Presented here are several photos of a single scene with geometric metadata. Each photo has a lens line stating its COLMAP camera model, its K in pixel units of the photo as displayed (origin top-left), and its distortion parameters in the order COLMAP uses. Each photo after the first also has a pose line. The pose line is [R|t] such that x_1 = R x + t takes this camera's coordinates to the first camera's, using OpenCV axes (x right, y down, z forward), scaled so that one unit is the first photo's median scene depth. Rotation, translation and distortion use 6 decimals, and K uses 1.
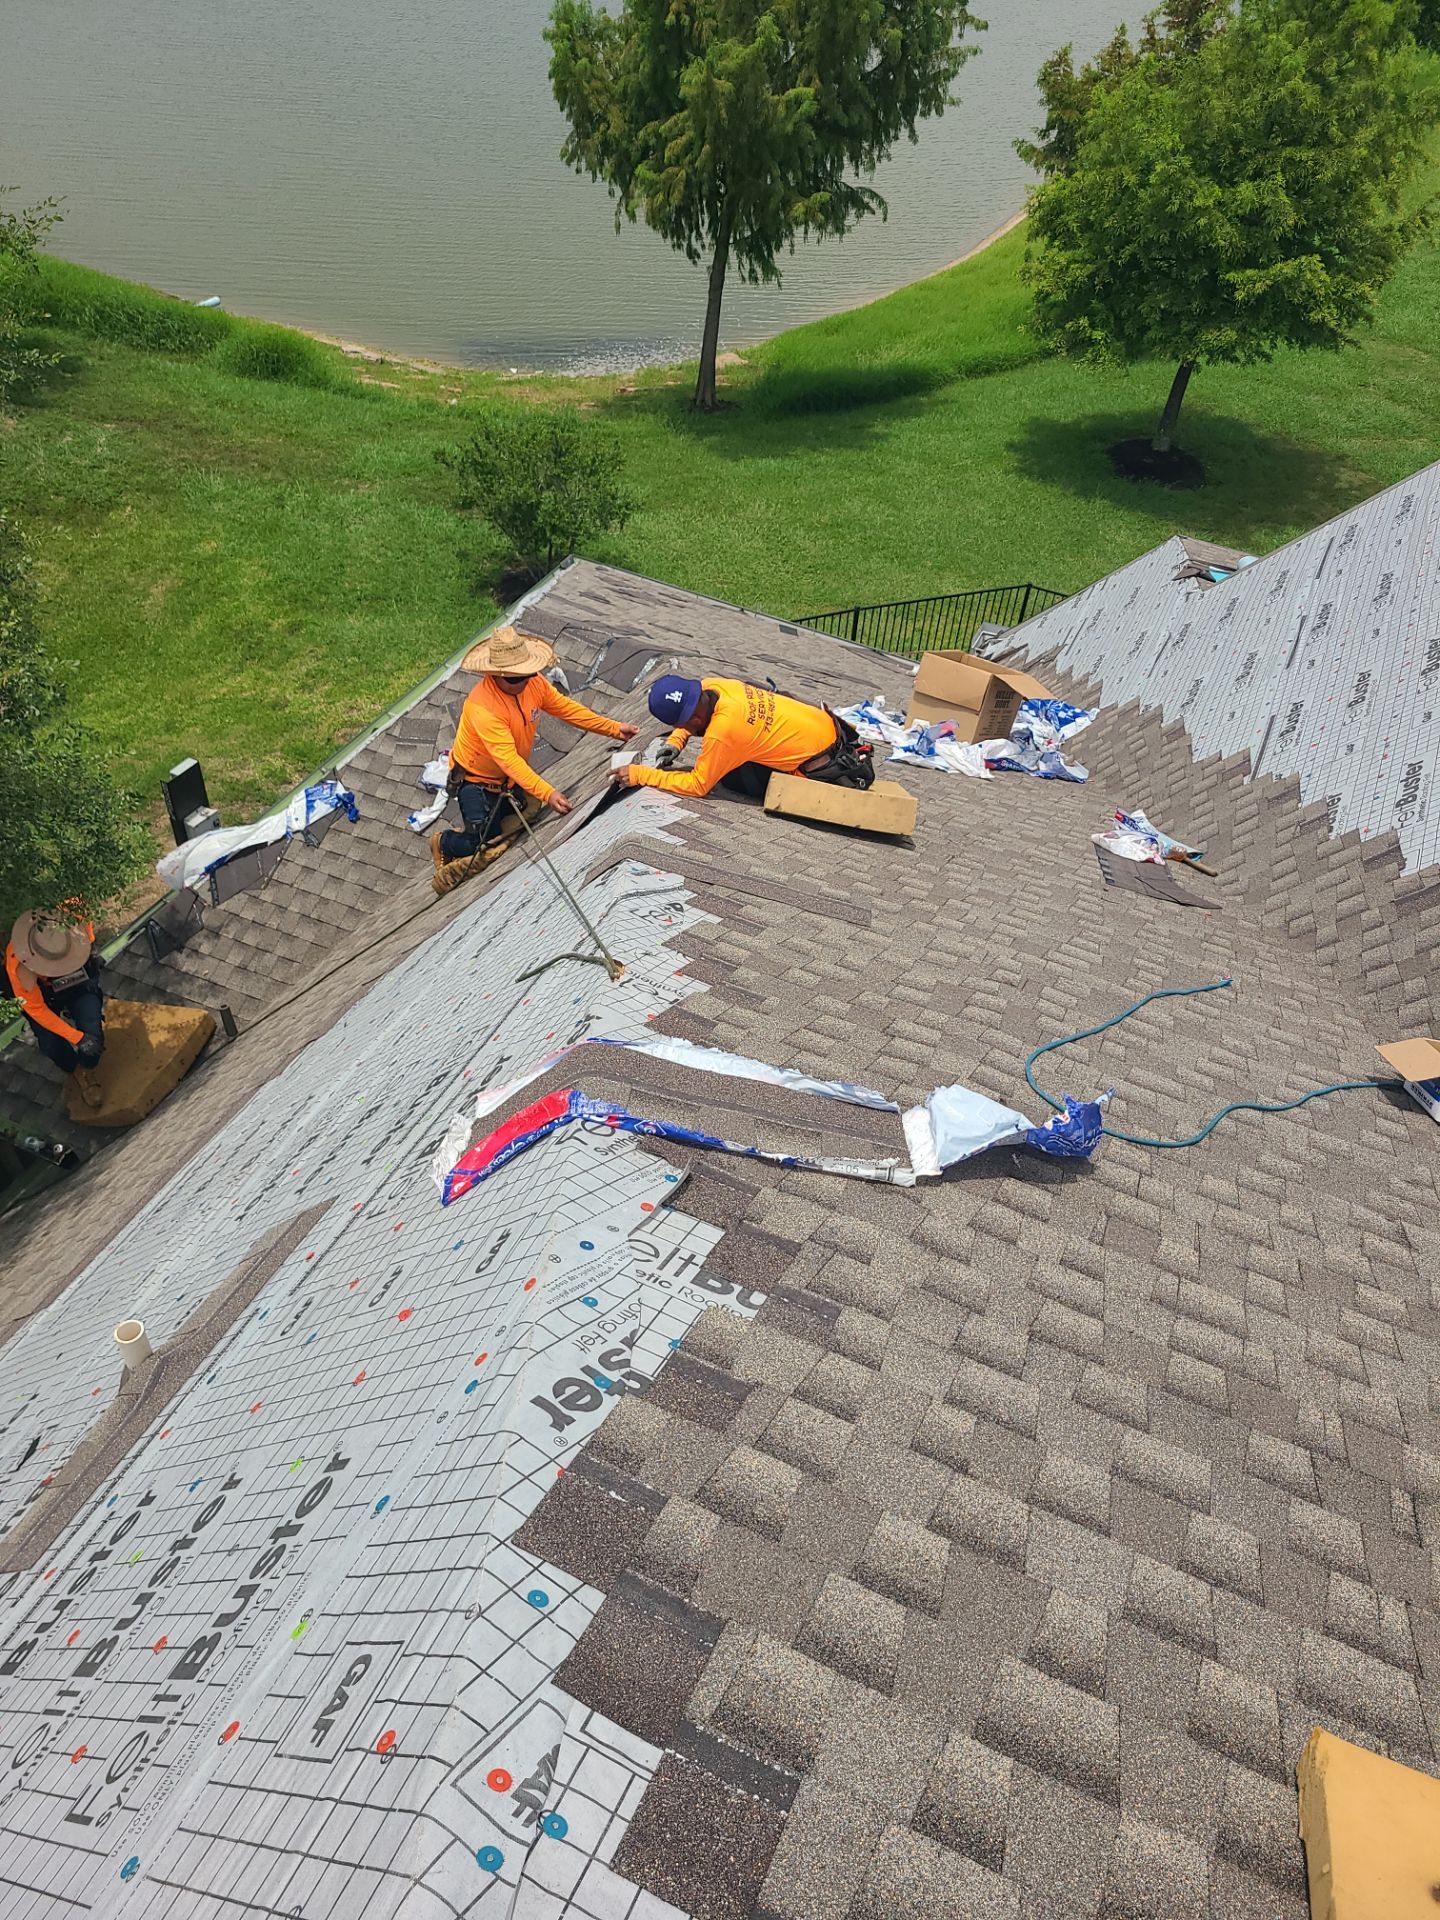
lens RADIAL K [[1438.1, 0, 726.5], [0, 1438.1, 950.3], [0, 0, 1]] dist [0.052418, -0.031928]
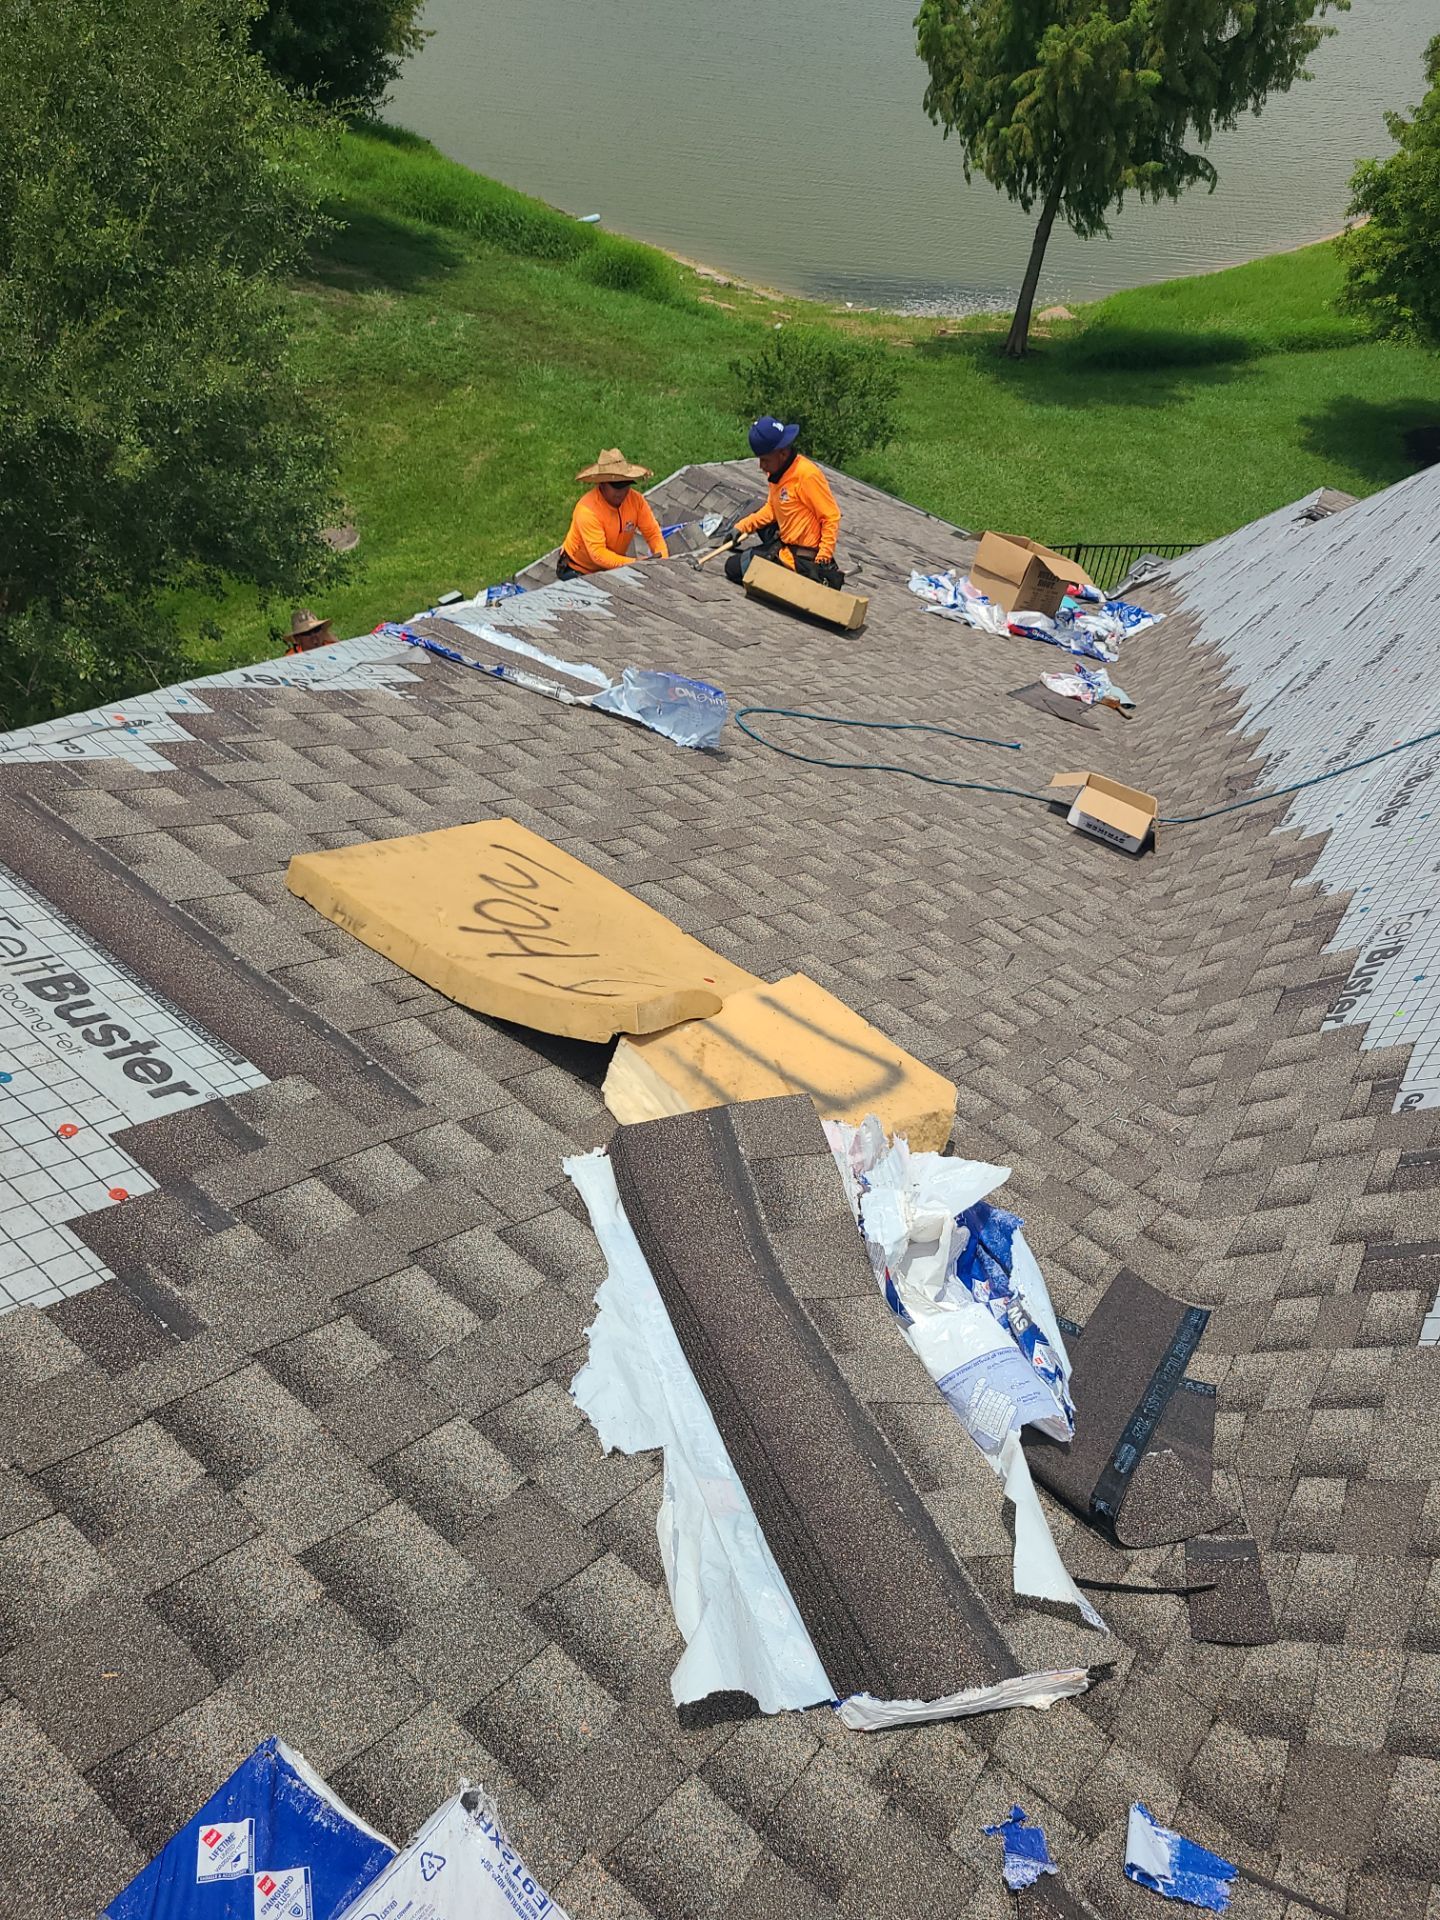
lens RADIAL K [[1470.5, 0, 768.5], [0, 1470.5, 911.5], [0, 0, 1]] dist [0.054993, -0.006577]
pose [[0.967745, 0.170508, -0.185463, 0.090937], [-0.171811, 0.985087, 0.009142, 0.044477], [0.184256, 0.023018, 0.982609, -0.078724]]
